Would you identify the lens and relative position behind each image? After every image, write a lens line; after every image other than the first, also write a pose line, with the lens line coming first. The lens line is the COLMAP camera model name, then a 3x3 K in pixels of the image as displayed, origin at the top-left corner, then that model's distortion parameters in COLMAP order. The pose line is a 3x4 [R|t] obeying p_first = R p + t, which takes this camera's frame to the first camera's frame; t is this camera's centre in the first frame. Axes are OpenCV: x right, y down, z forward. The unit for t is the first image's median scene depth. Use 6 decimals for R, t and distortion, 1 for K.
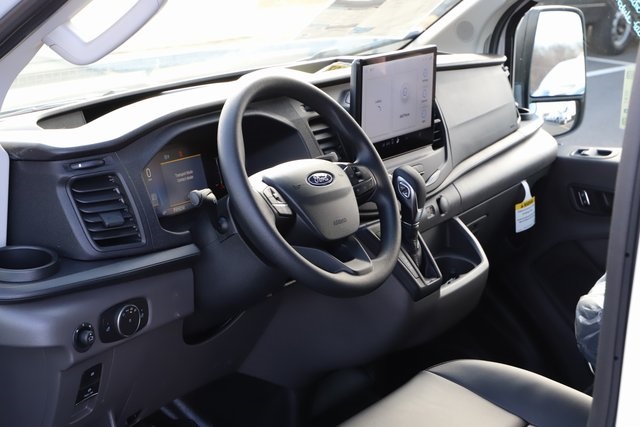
lens RADIAL K [[1307.4, 0, 320.0], [0, 1307.4, 213.5], [0, 0, 1]] dist [0.255845, 0.015533]
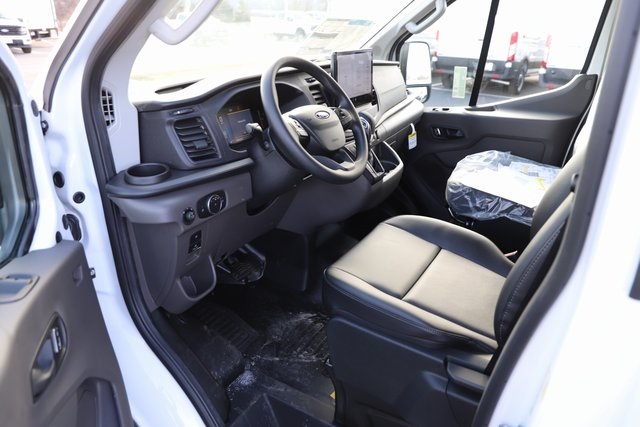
lens RADIAL K [[509.7, 0, 319.6], [0, 509.7, 222.0], [0, 0, 1]] dist [-0.075655, 0.000844]
pose [[0.997456, -0.056760, 0.043120, -0.038962], [0.050776, 0.990336, 0.129056, 0.025159], [-0.050028, -0.126538, 0.990699, 0.328989]]
